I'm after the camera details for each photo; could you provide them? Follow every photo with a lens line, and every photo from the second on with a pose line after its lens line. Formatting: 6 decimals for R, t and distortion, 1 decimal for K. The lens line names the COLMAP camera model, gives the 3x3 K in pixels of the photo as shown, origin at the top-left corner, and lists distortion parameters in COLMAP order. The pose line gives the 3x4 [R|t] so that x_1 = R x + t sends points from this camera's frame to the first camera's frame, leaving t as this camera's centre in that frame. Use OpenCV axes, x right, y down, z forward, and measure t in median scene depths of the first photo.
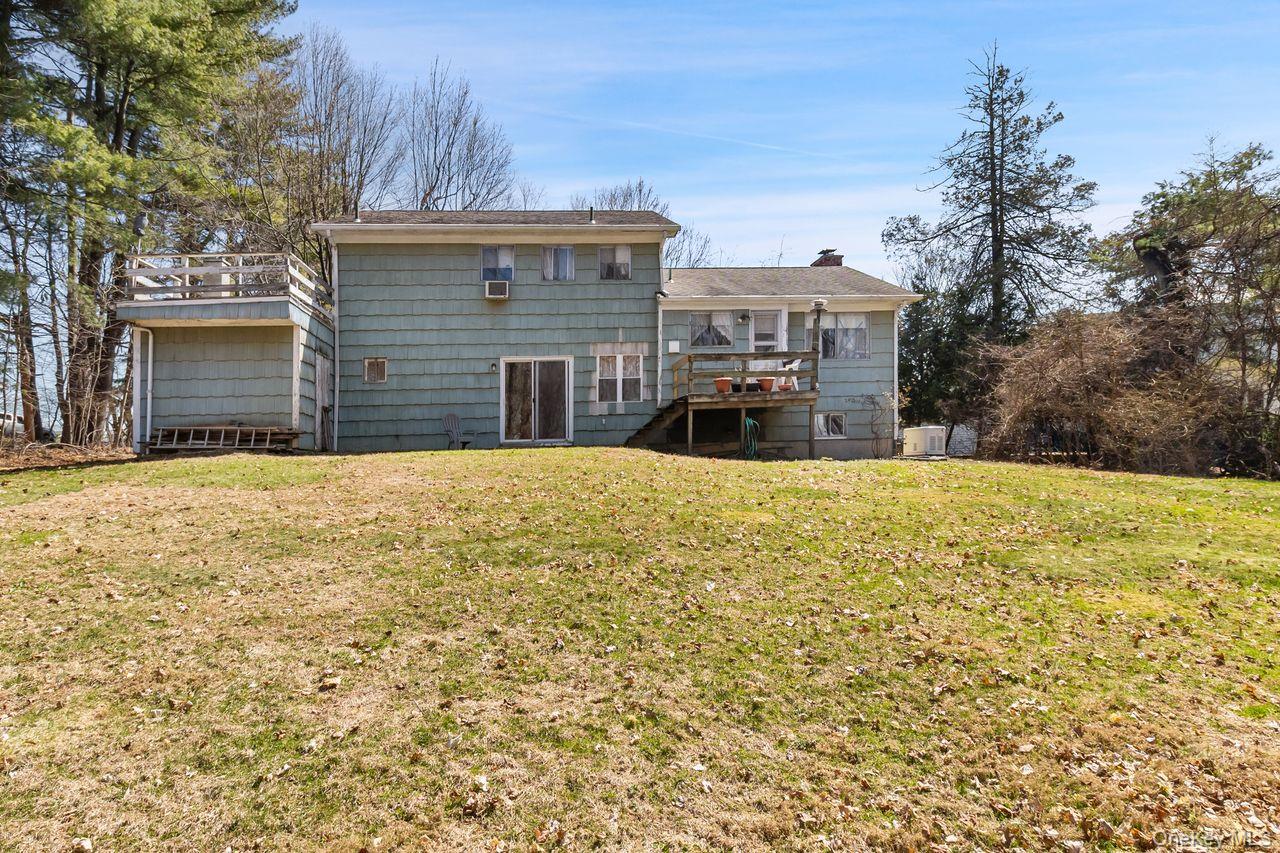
lens RADIAL K [[726.5, 0, 639.9], [0, 726.5, 465.7], [0, 0, 1]] dist [0.001706, 0.001759]
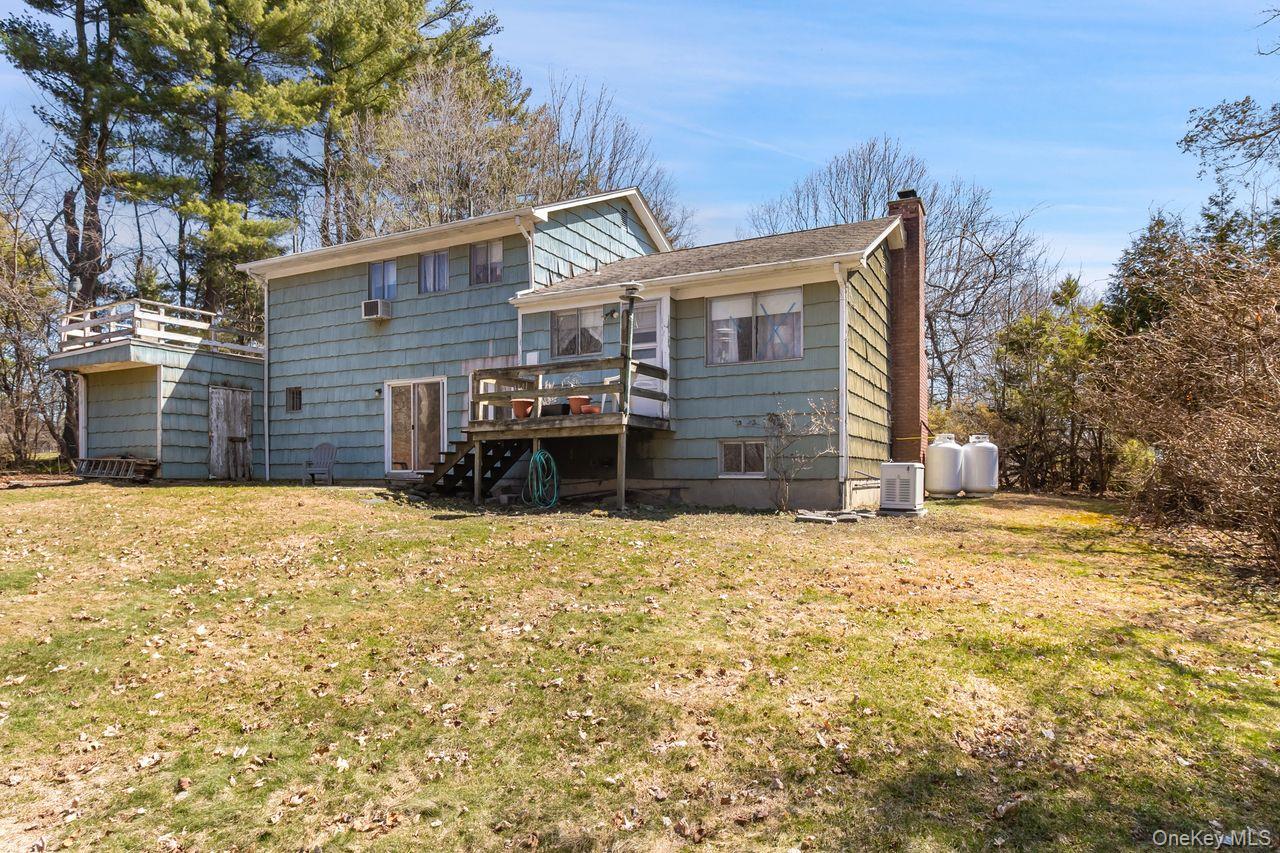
lens RADIAL K [[726.5, 0, 639.9], [0, 726.5, 465.7], [0, 0, 1]] dist [0.001706, 0.001759]
pose [[0.842241, 0.020364, -0.538717, 0.584035], [-0.022735, 0.999739, 0.002247, -0.050896], [0.538622, 0.010355, 0.842484, 0.393276]]
